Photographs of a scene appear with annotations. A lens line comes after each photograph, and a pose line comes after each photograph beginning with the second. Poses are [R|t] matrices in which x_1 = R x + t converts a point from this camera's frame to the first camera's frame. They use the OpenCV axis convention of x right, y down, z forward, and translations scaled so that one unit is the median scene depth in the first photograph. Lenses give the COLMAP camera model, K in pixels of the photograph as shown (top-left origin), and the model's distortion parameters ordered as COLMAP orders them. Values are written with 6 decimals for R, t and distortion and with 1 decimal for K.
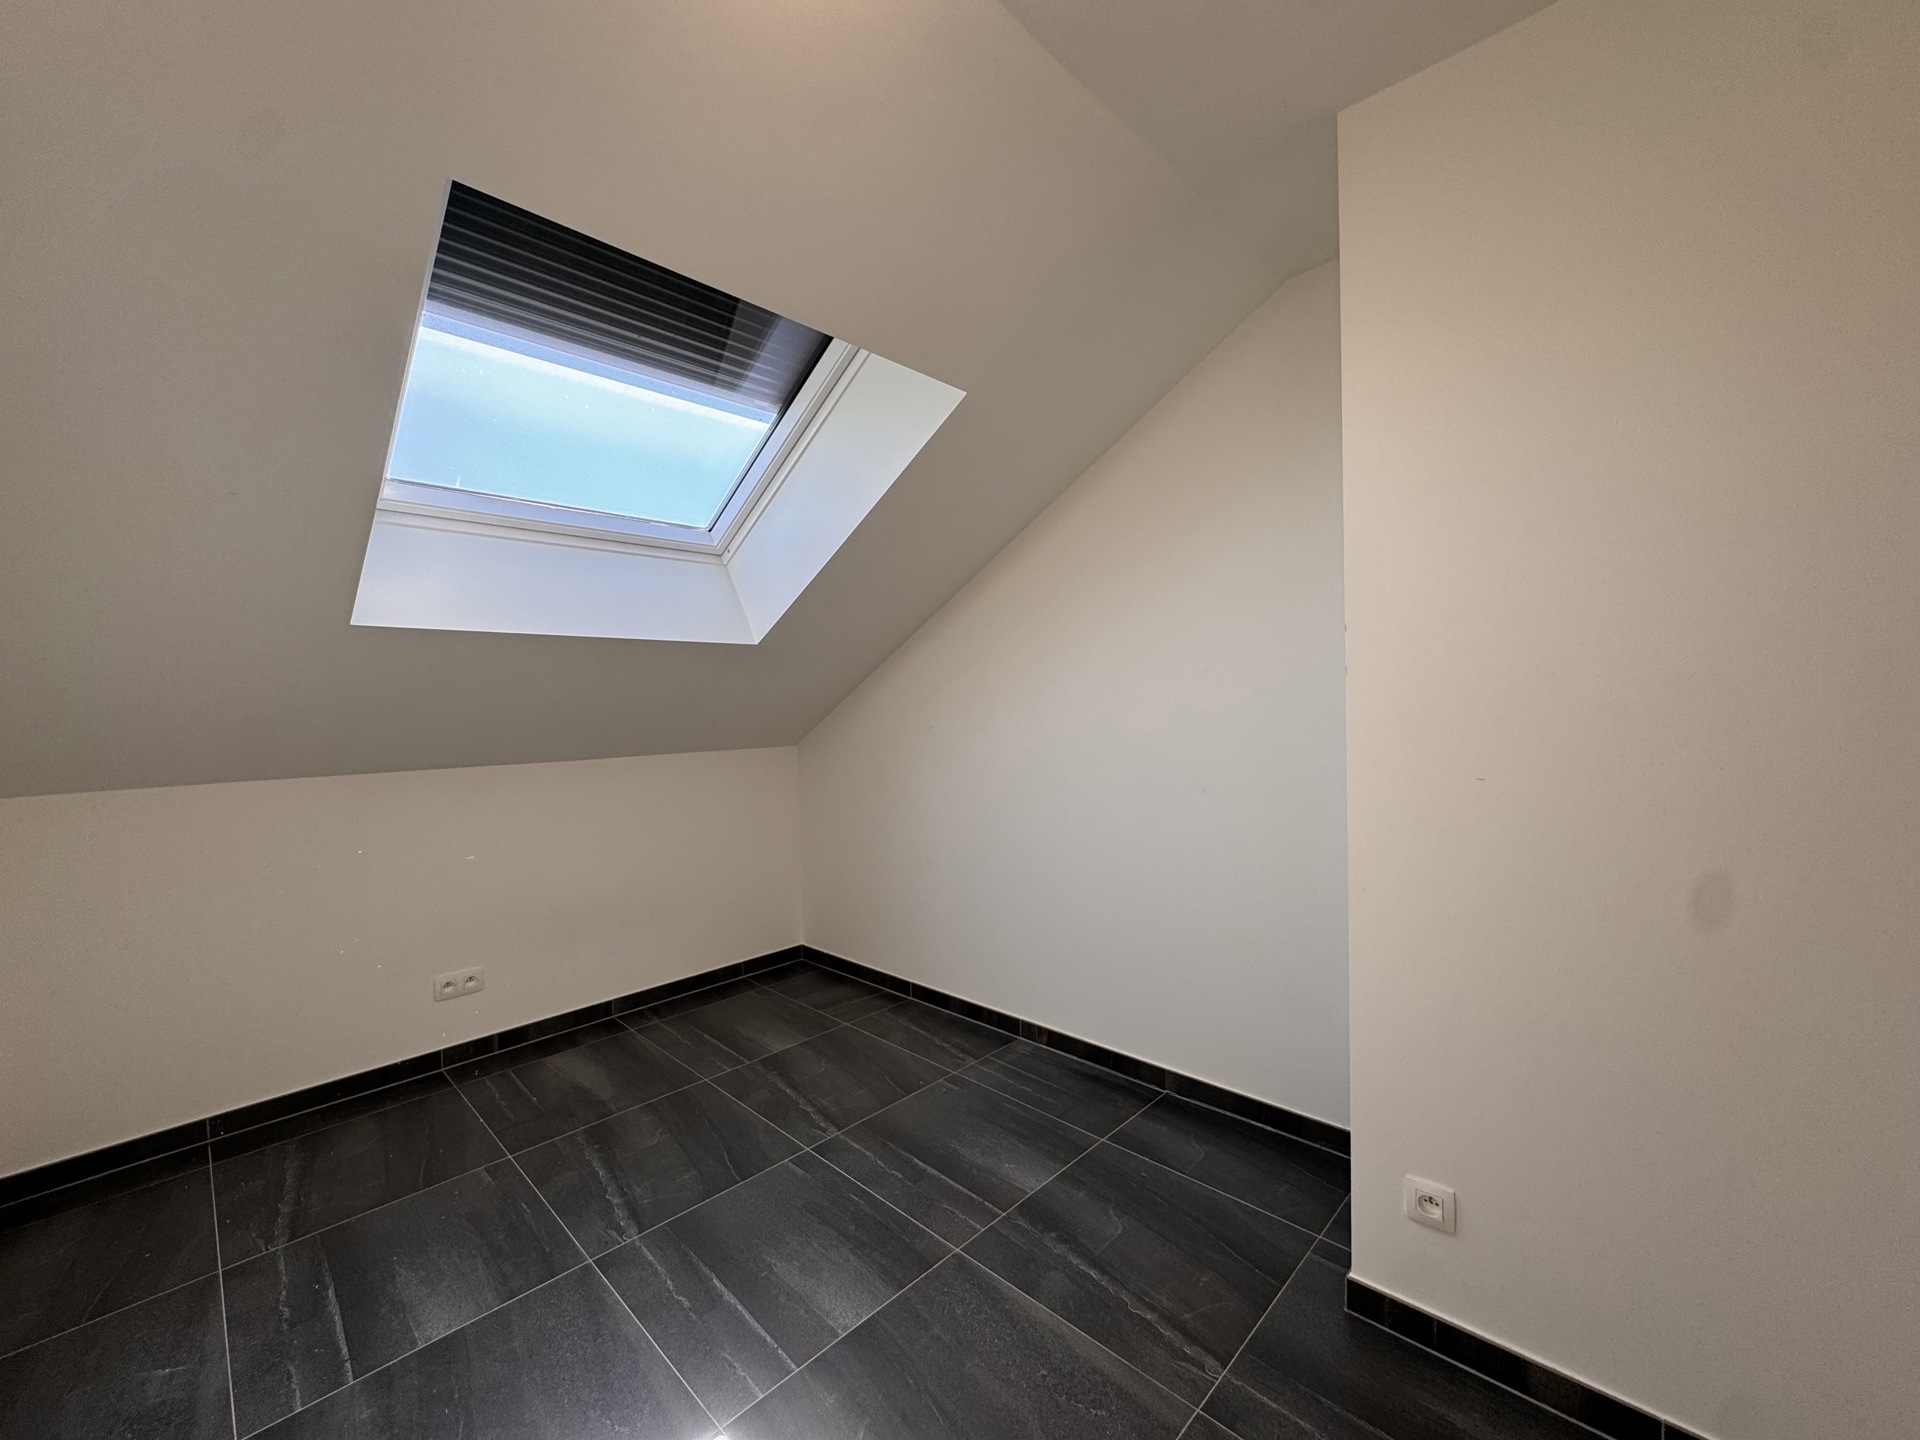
lens RADIAL K [[768.3, 0, 950.6], [0, 768.3, 723.2], [0, 0, 1]] dist [-0.002720, 0.000311]
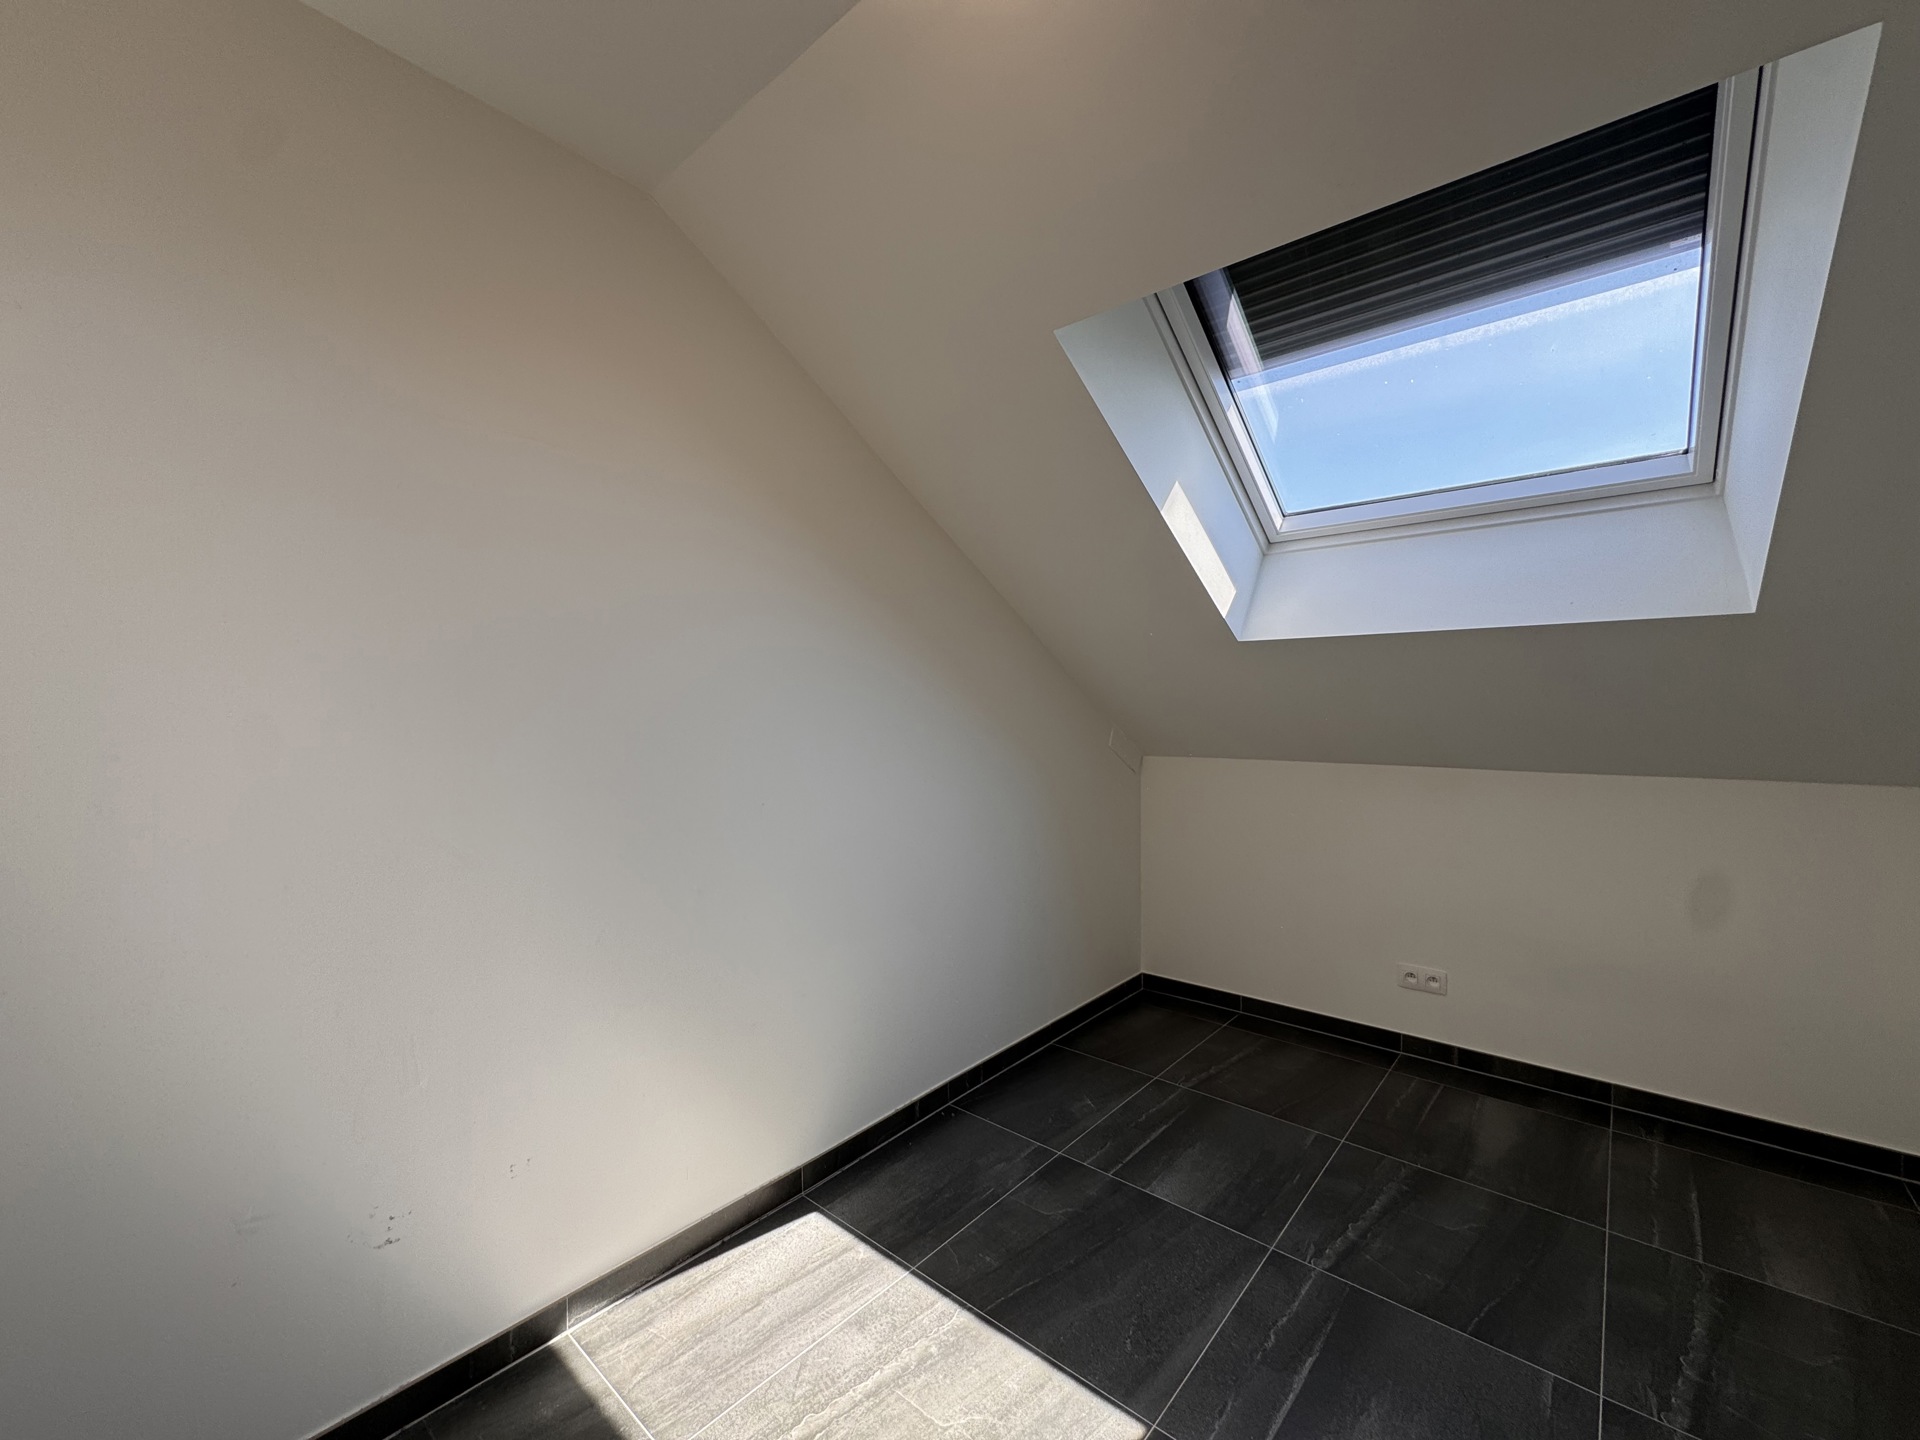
lens RADIAL K [[768.3, 0, 966.0], [0, 768.3, 724.1], [0, 0, 1]] dist [-0.002720, 0.000311]
pose [[0.065573, 0.039471, -0.997067, 0.359727], [-0.029540, 0.998856, 0.037599, -0.020307], [0.997410, 0.026988, 0.066663, 0.360358]]
